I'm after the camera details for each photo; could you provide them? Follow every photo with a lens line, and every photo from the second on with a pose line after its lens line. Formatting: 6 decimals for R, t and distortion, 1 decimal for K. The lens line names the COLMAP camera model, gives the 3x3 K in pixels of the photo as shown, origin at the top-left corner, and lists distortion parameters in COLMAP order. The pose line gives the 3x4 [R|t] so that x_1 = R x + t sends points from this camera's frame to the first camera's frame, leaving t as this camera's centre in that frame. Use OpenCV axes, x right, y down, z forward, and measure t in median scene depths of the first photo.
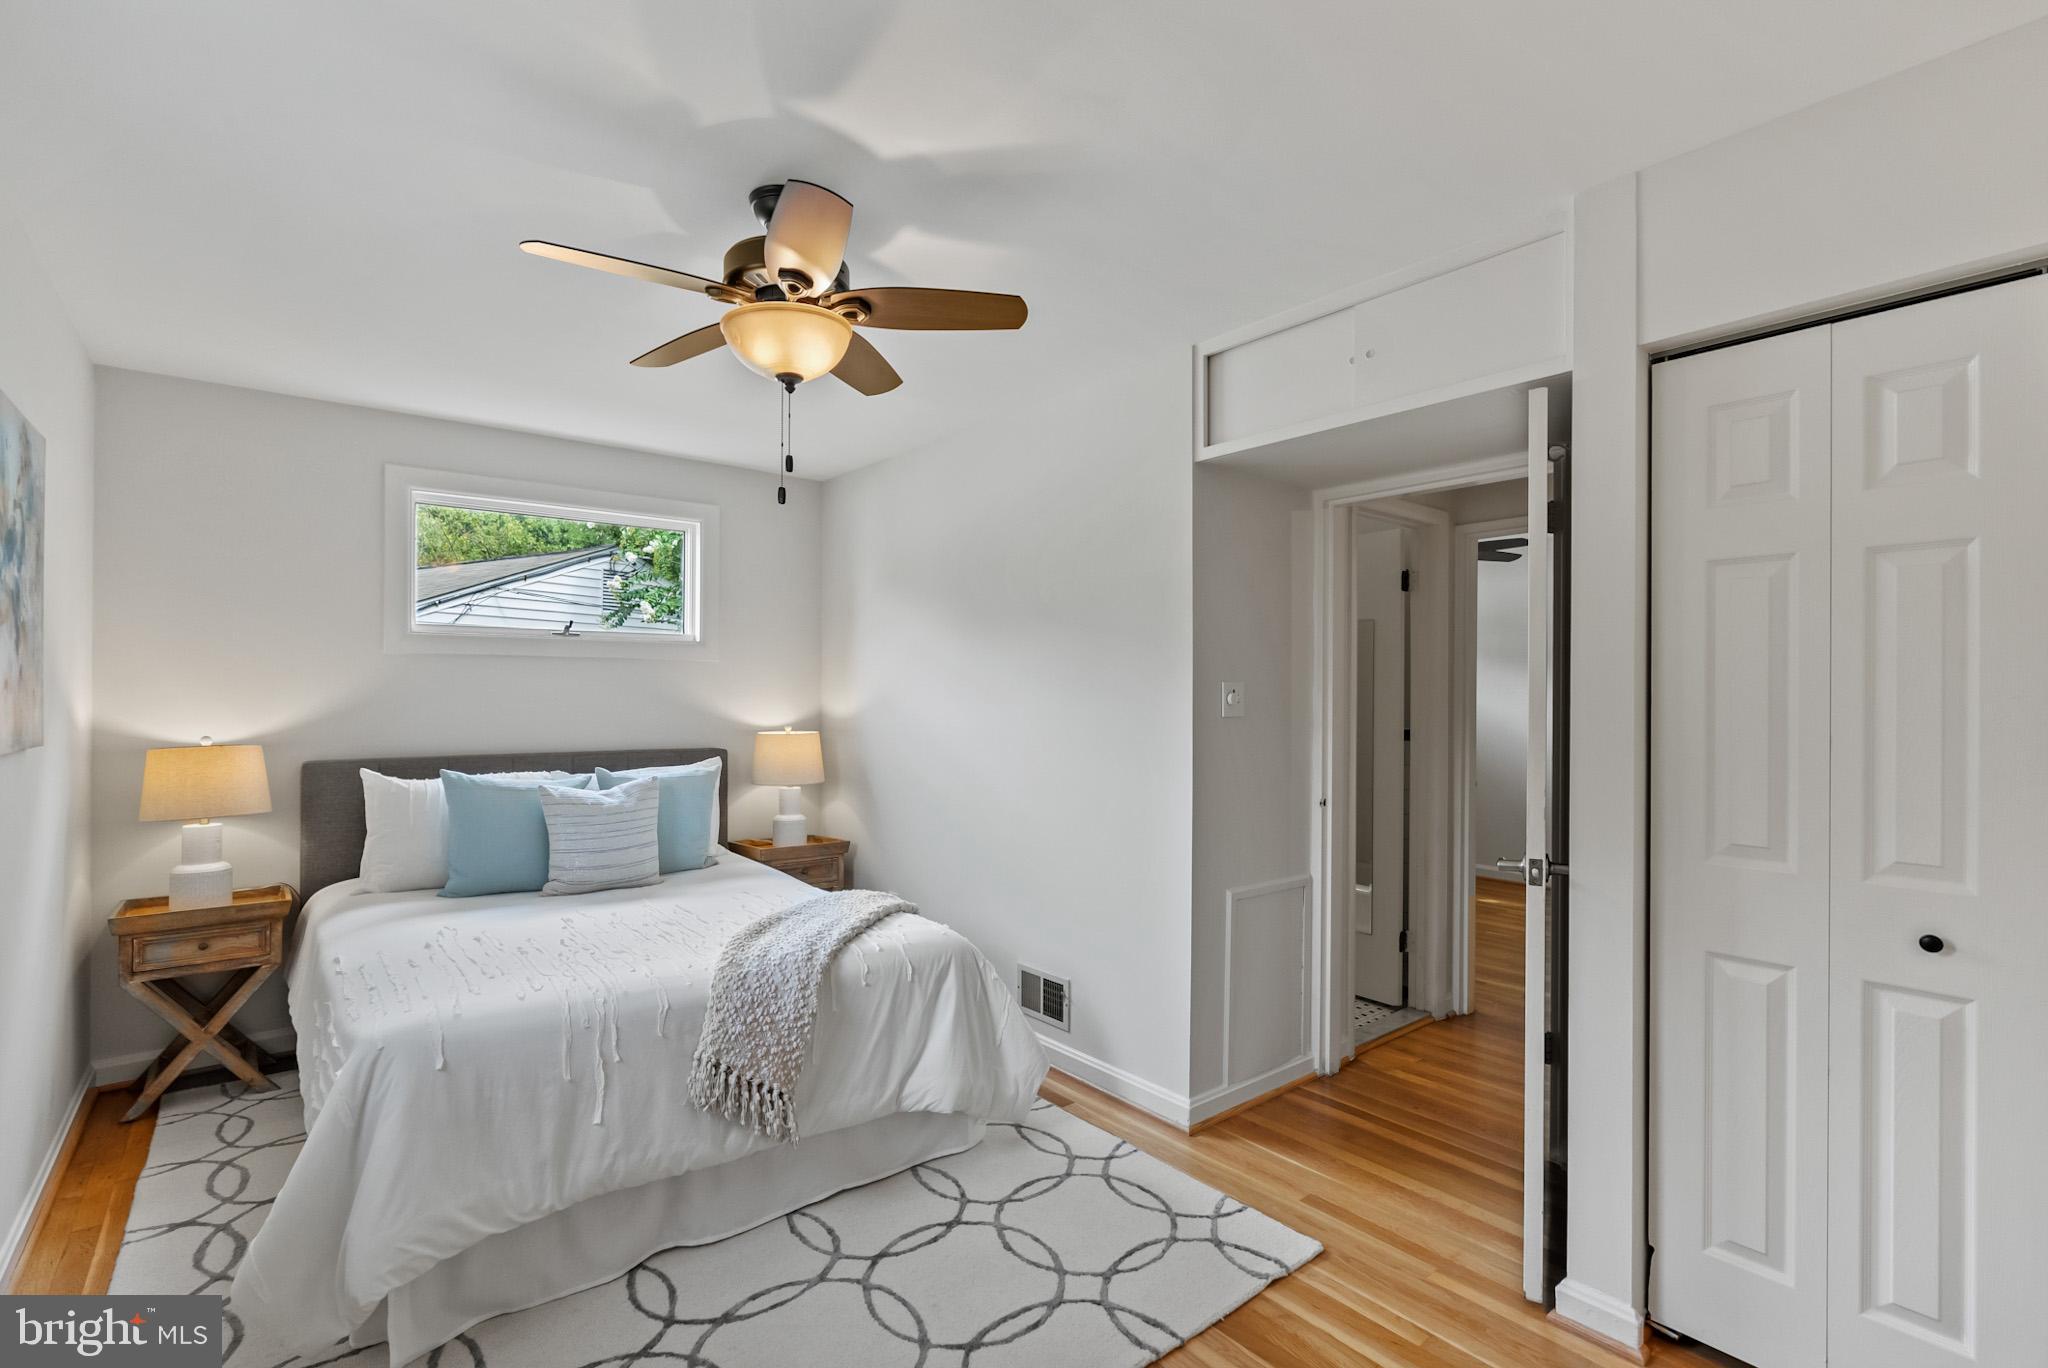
lens RADIAL K [[949.5, 0, 1024.0], [0, 949.5, 684.0], [0, 0, 1]] dist [-0.011566, 0.005204]
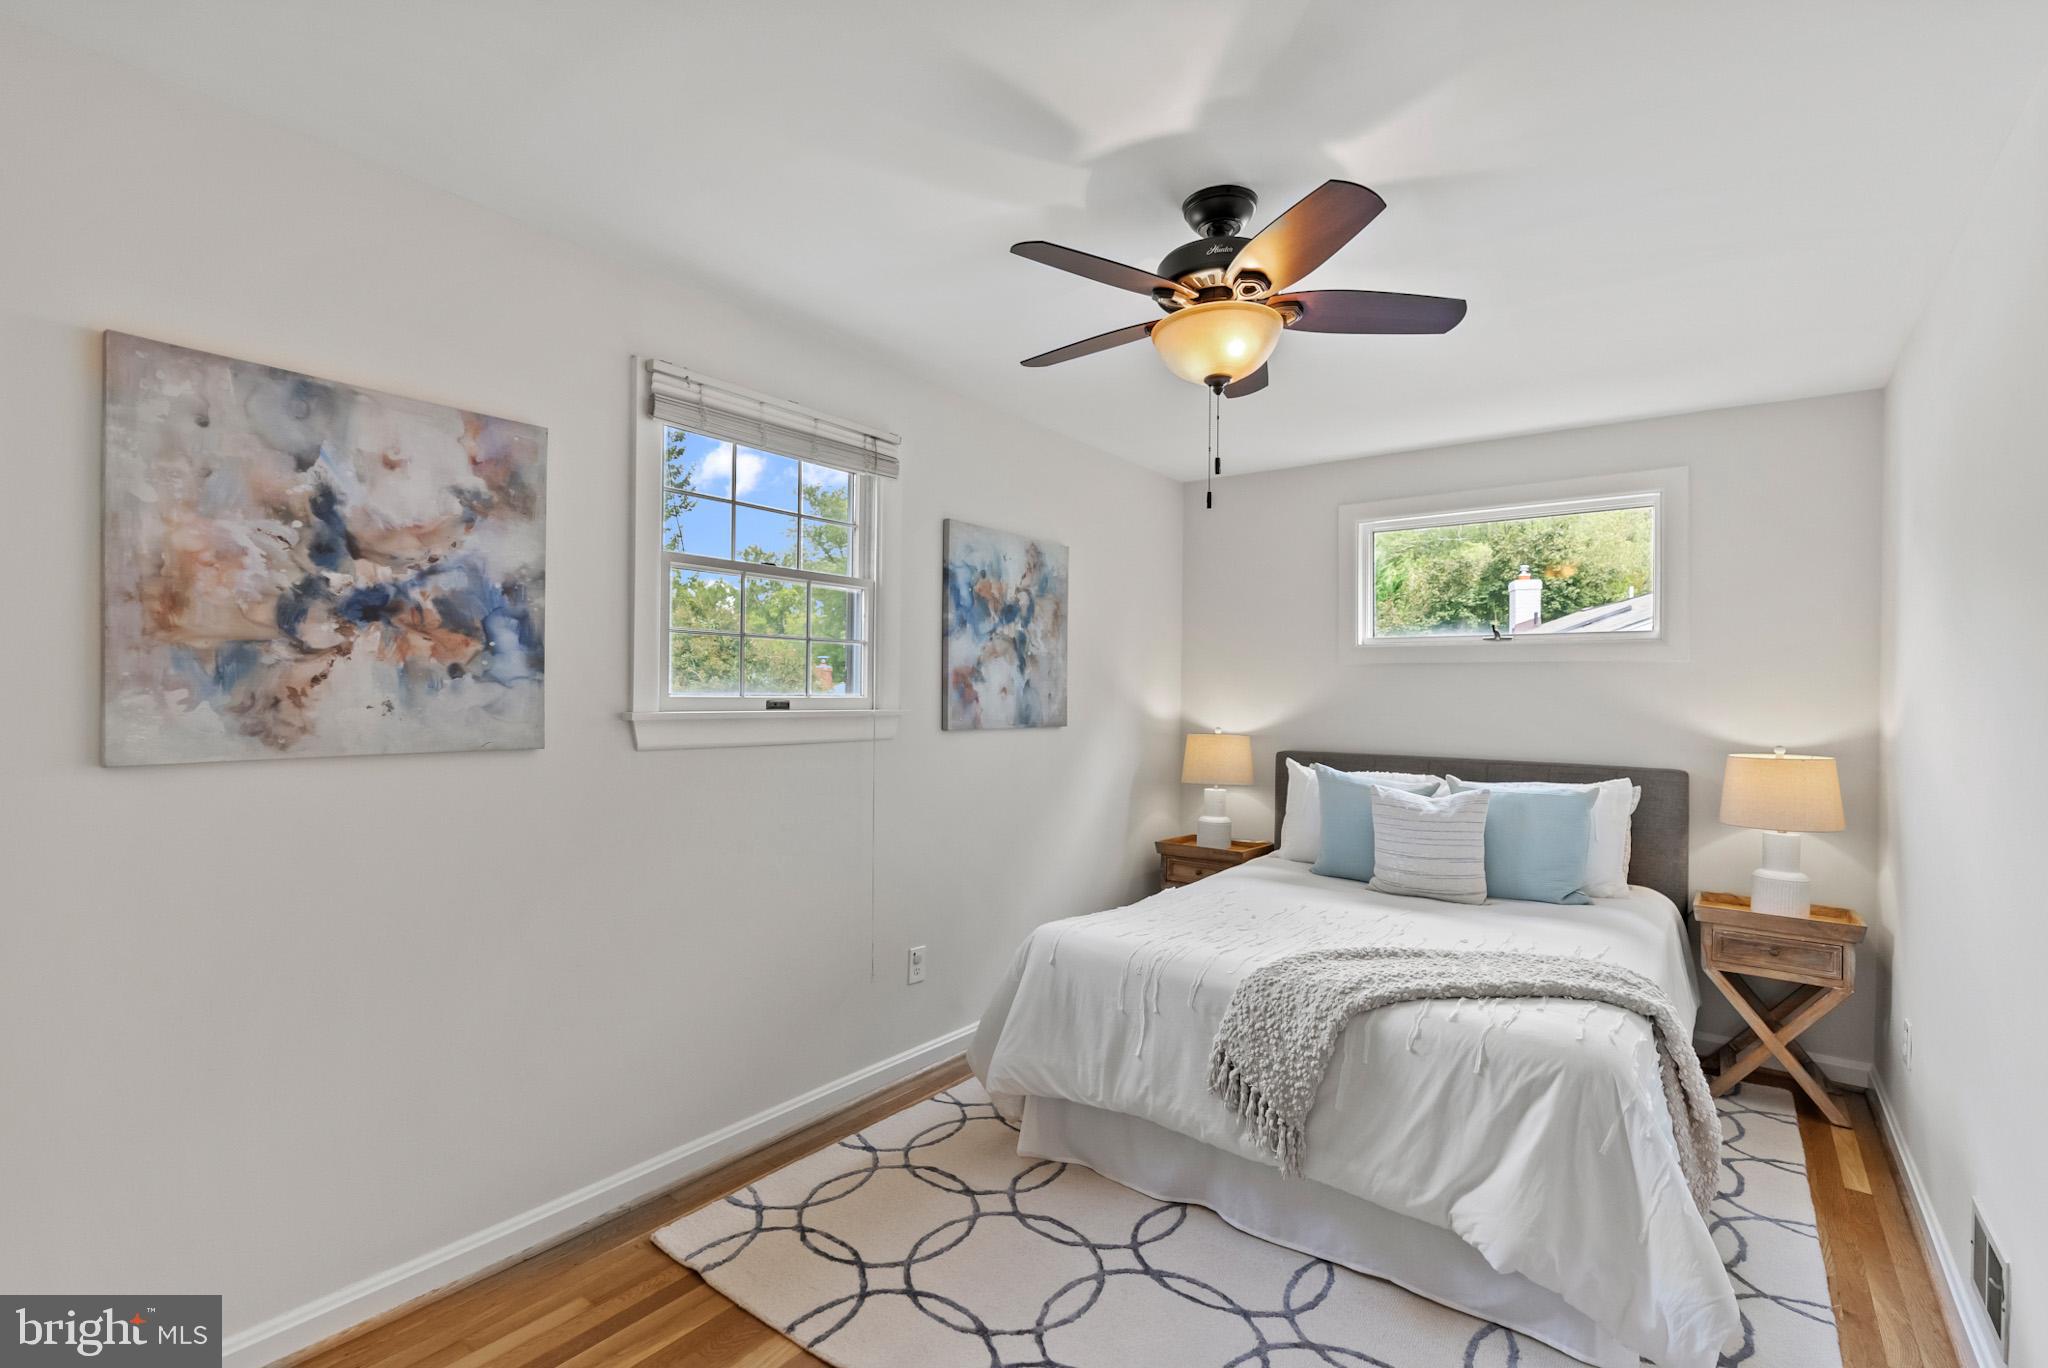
lens RADIAL K [[940.2, 0, 974.4], [0, 940.2, 687.1], [0, 0, 1]] dist [0.001377, 0.000020]
pose [[0.210069, -0.006197, -0.977667, 0.603649], [0.002908, 0.999979, -0.005713, 0.004202], [0.977682, -0.001643, 0.210083, 0.494565]]
